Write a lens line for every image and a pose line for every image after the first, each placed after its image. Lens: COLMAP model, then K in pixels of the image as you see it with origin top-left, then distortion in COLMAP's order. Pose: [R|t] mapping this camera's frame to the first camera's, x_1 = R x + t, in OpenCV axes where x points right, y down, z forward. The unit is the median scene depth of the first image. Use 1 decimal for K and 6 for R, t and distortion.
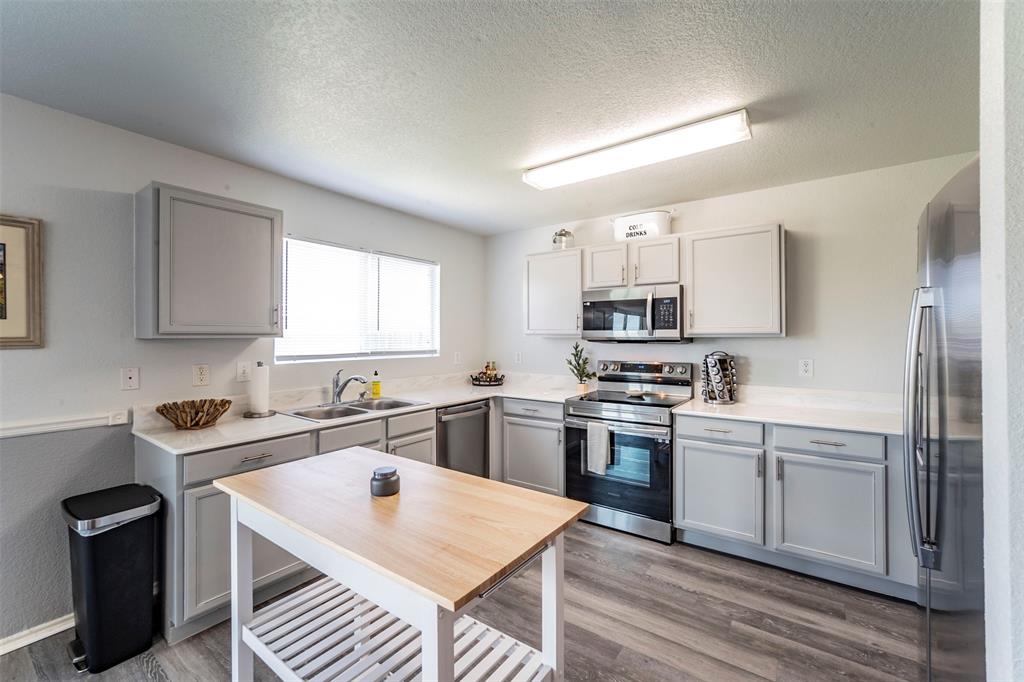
lens RADIAL K [[413.8, 0, 514.6], [0, 413.8, 334.4], [0, 0, 1]] dist [-0.014585, 0.000076]
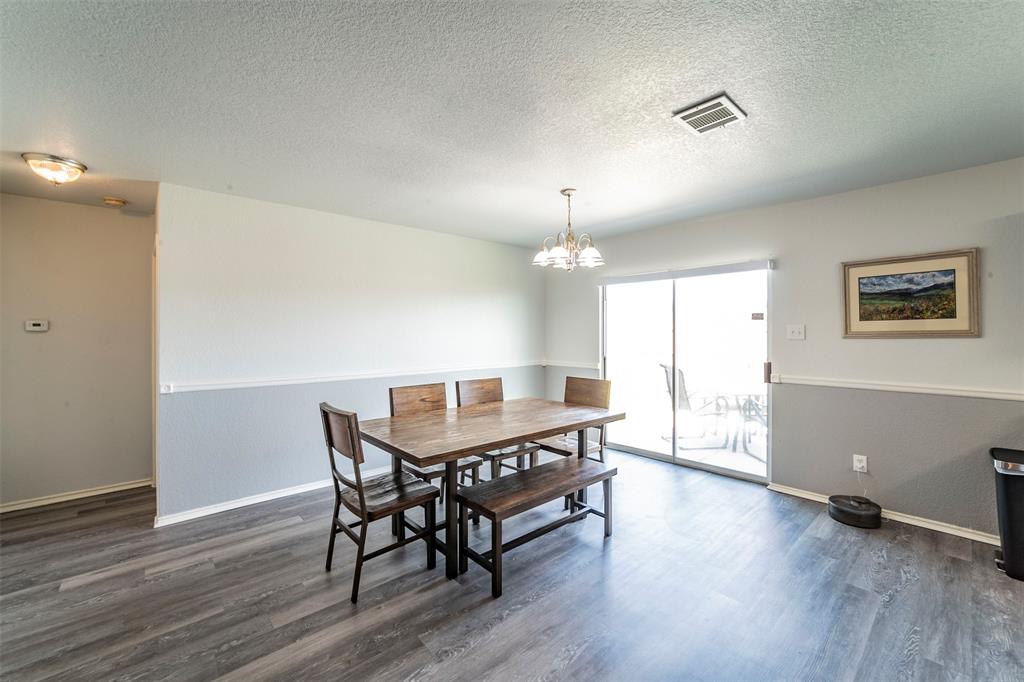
lens RADIAL K [[413.8, 0, 514.6], [0, 413.8, 334.4], [0, 0, 1]] dist [-0.014585, 0.000076]
pose [[-0.220193, 0.002943, -0.975452, 0.358712], [0.012233, 0.999925, 0.000256, 0.000892], [0.975380, -0.011876, -0.220213, -0.170462]]
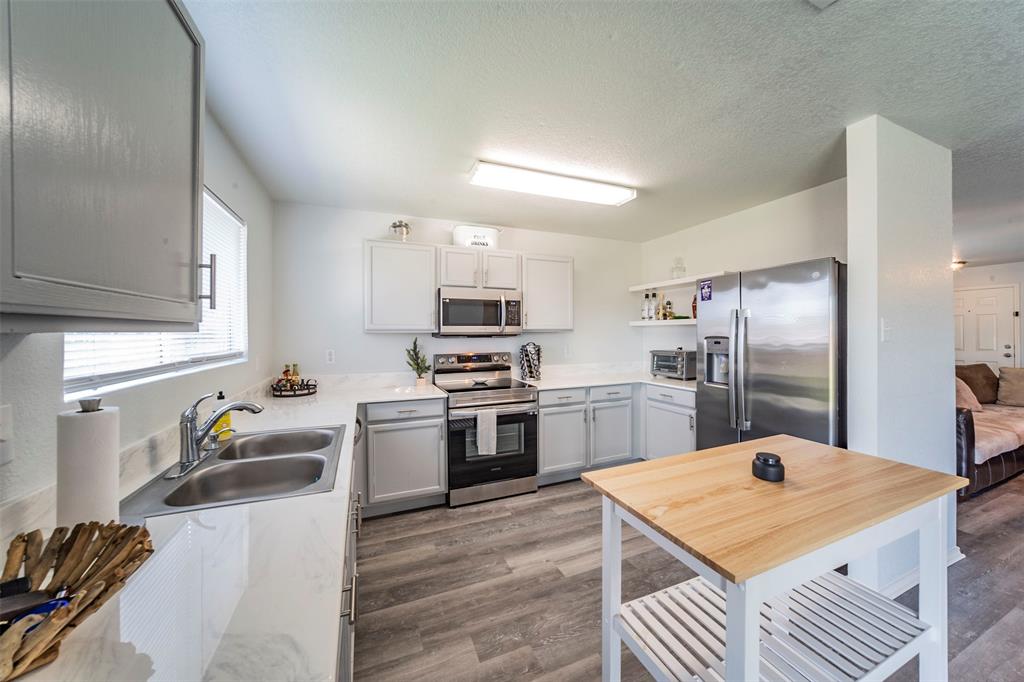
lens RADIAL K [[357.8, 0, 509.6], [0, 357.8, 332.7], [0, 0, 1]] dist [-0.033792, 0.000004]
pose [[0.541313, -0.002092, 0.840819, -0.563643], [-0.002185, 0.999990, 0.003895, 0.004382], [-0.840819, -0.003945, 0.541303, 0.426405]]
